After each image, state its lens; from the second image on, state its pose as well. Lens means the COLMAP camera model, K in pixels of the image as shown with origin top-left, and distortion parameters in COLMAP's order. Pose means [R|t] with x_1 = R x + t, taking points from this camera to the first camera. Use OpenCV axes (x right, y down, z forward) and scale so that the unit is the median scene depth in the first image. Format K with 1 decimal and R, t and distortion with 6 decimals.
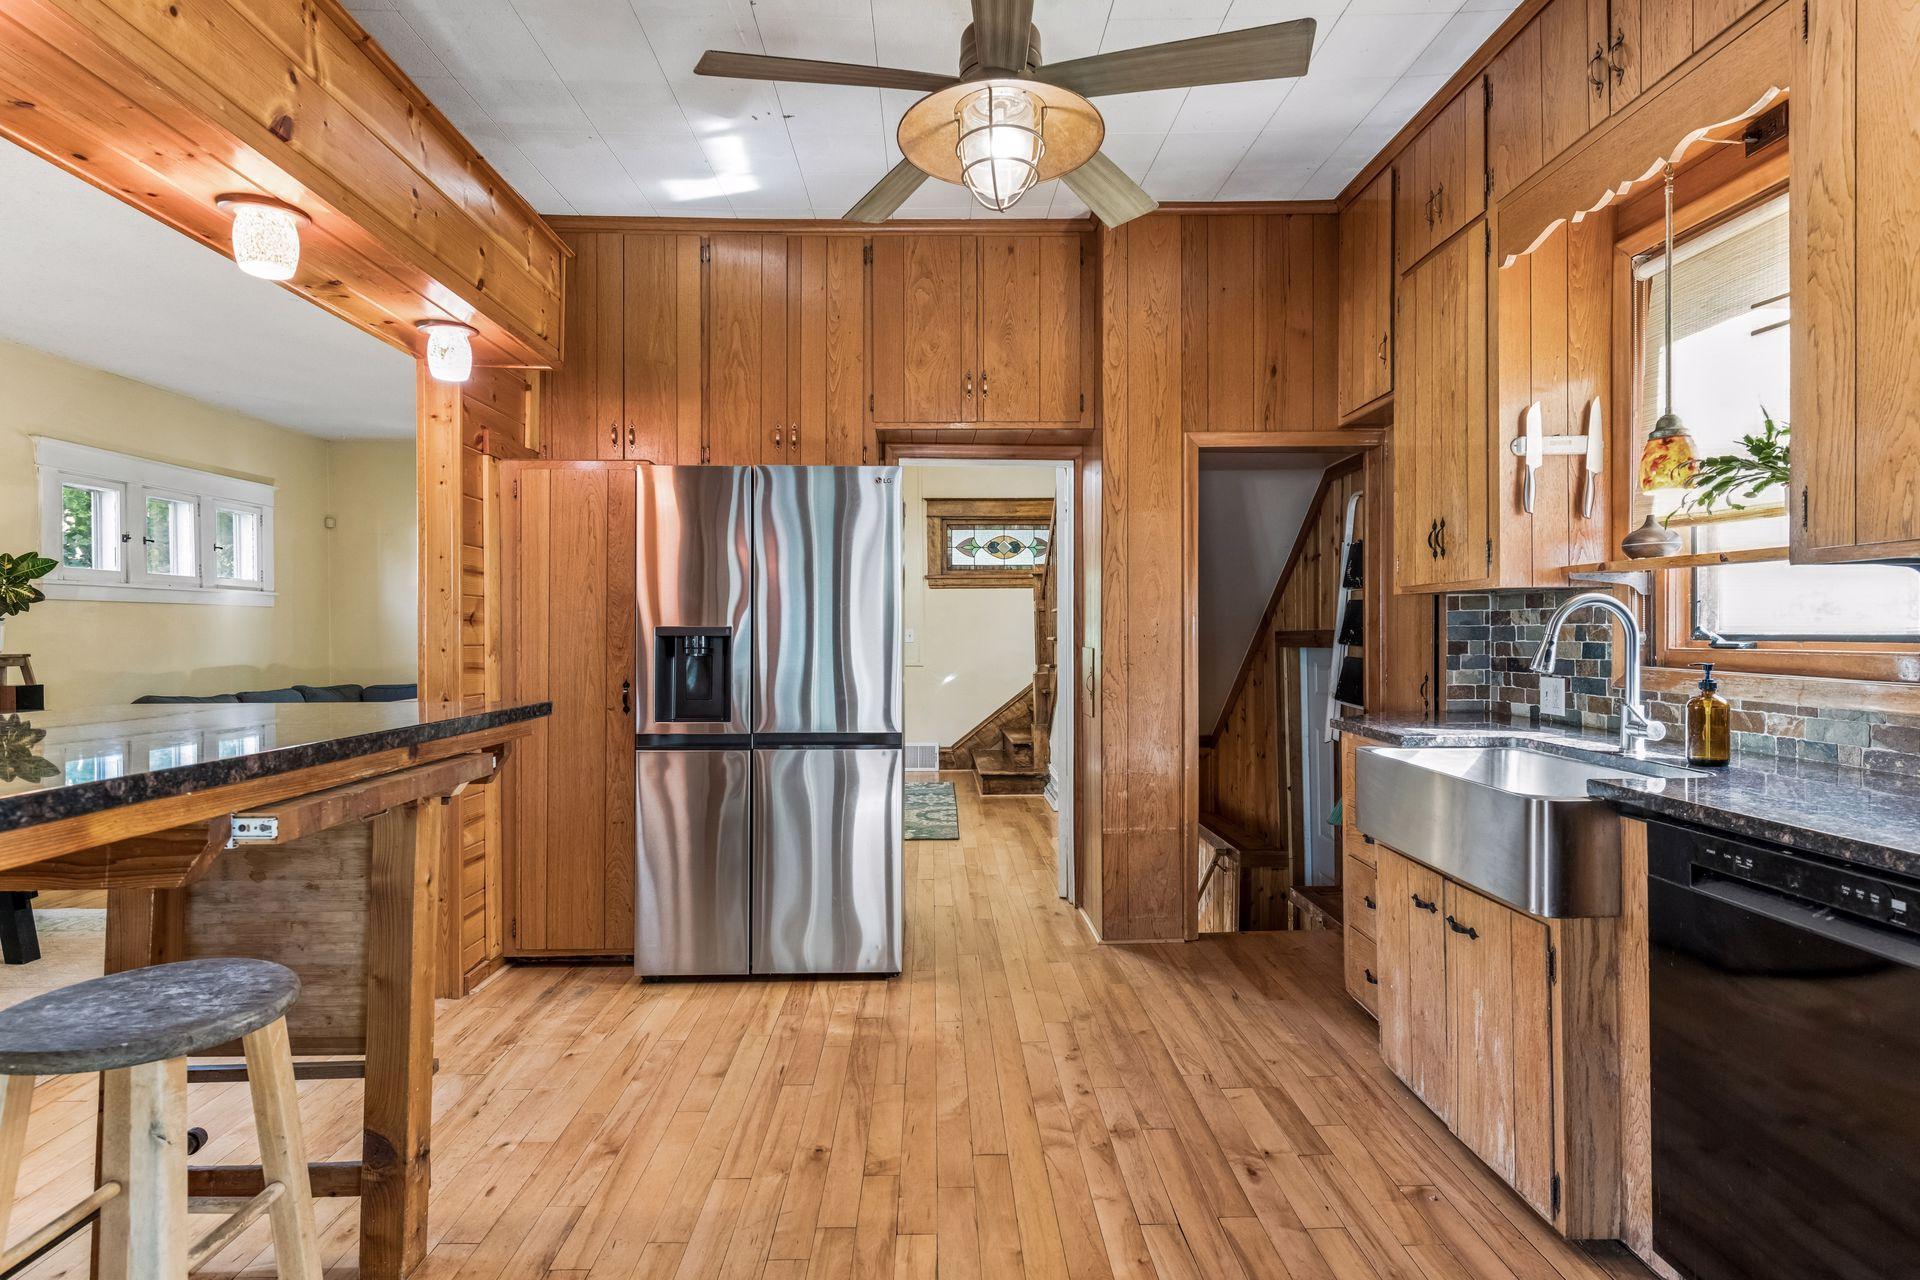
lens RADIAL K [[955.7, 0, 951.9], [0, 955.7, 631.4], [0, 0, 1]] dist [0.014166, -0.005434]
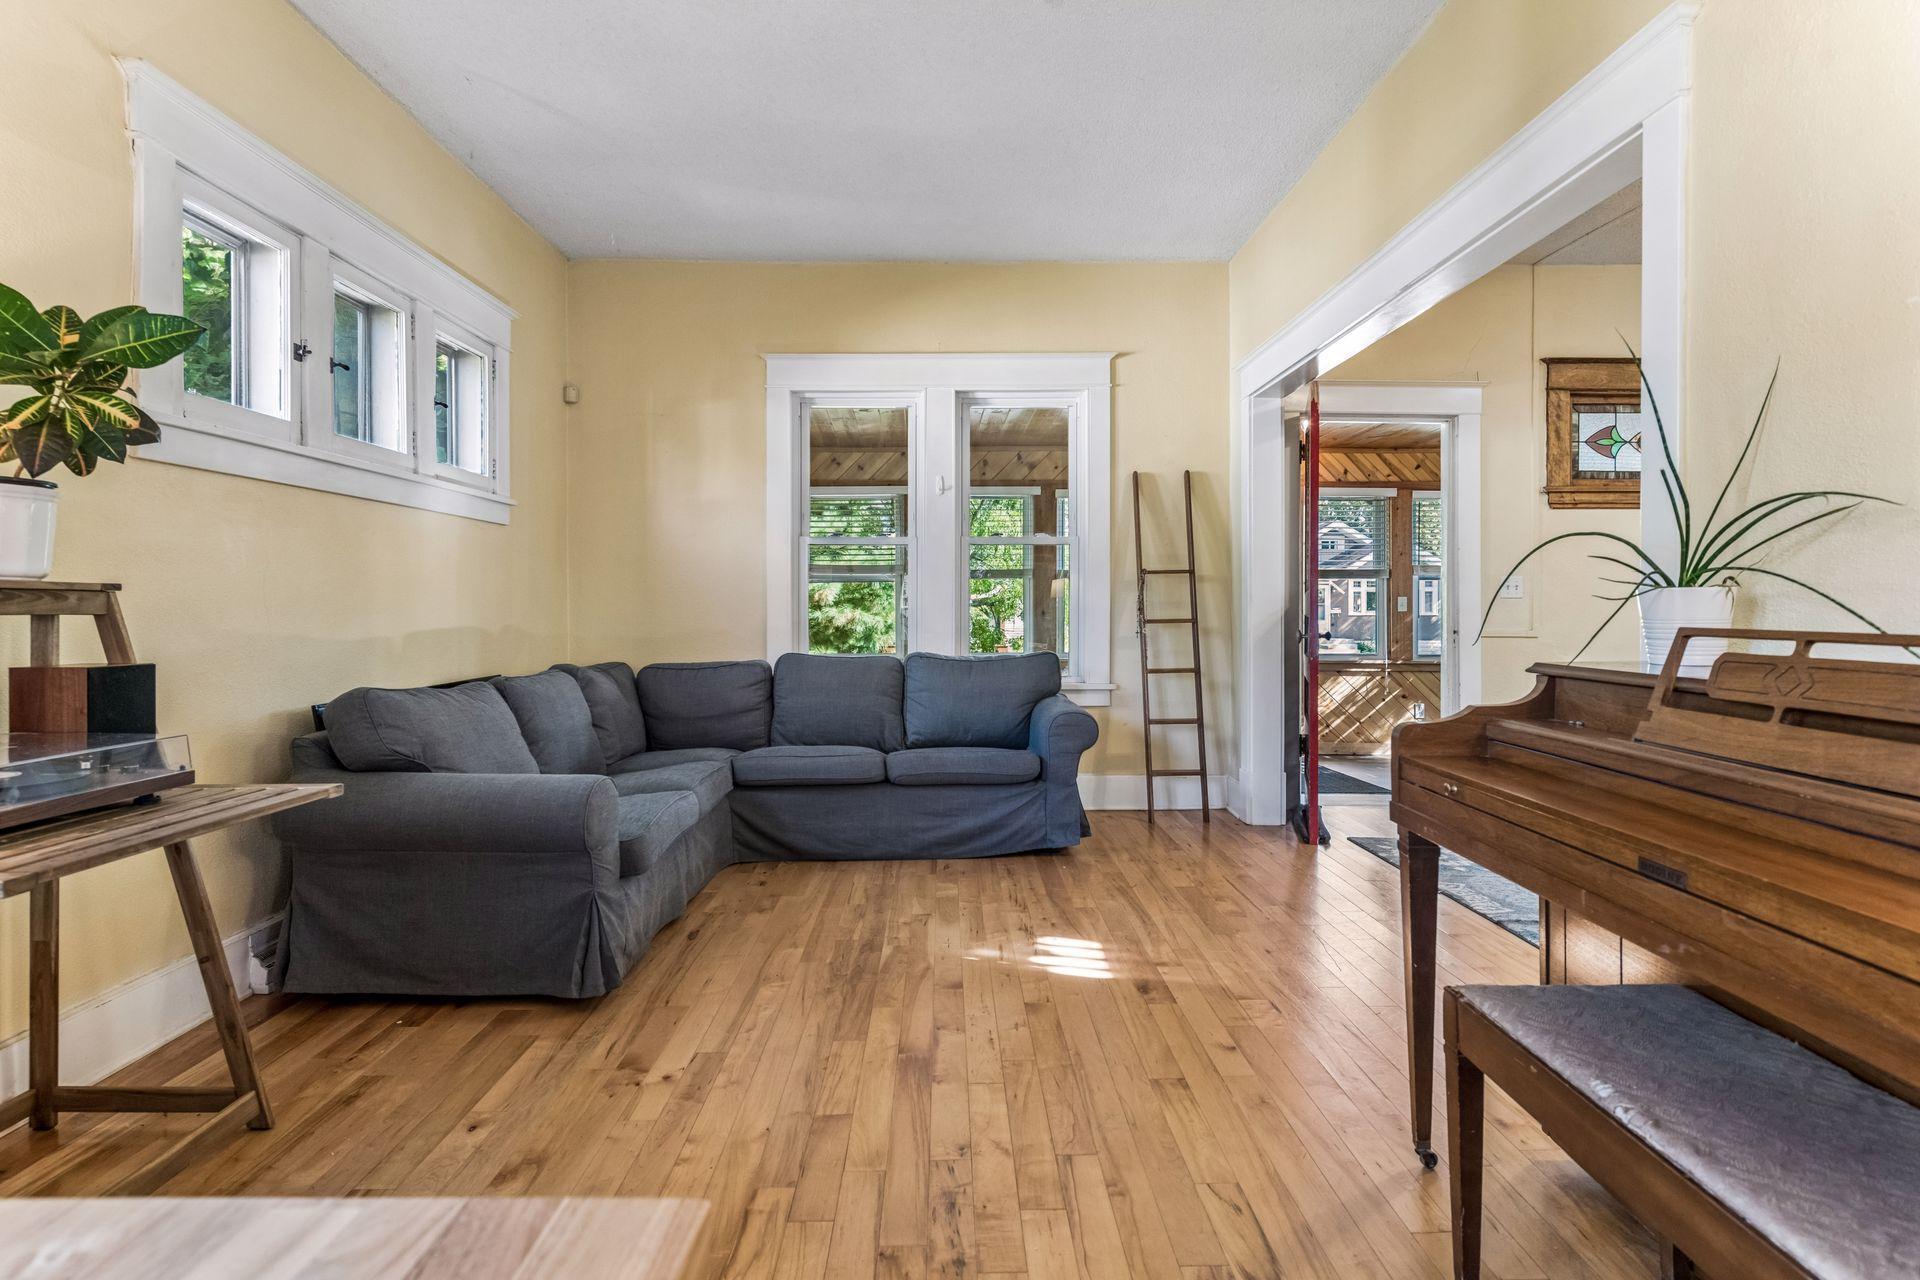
lens RADIAL K [[955.7, 0, 973.7], [0, 955.7, 609.1], [0, 0, 1]] dist [0.014166, -0.005434]
pose [[0.999987, 0.004863, 0.001569, -0.517231], [-0.004867, 0.999986, 0.002243, 0.026095], [-0.001558, -0.002251, 0.999996, 0.515692]]
